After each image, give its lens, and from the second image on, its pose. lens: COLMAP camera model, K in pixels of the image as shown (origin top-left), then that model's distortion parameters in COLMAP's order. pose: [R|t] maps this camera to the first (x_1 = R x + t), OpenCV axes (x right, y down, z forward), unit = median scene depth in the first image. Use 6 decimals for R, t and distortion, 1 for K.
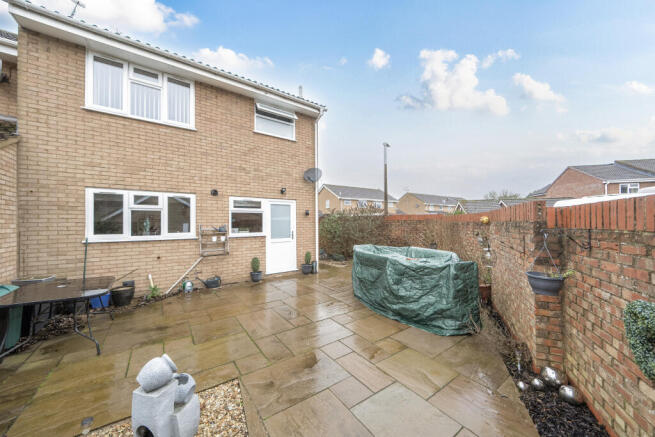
lens RADIAL K [[223.9, 0, 330.6], [0, 223.9, 220.3], [0, 0, 1]] dist [-0.004481, -0.000263]
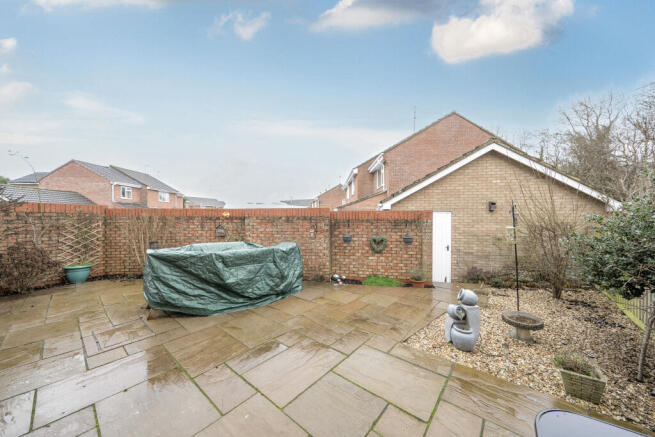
lens RADIAL K [[223.9, 0, 330.6], [0, 223.9, 220.3], [0, 0, 1]] dist [-0.004481, -0.000263]
pose [[-0.246794, -0.006060, 0.969049, -0.941467], [-0.013221, 0.999908, 0.002886, 0.023743], [-0.968978, -0.012100, -0.246851, 1.060400]]
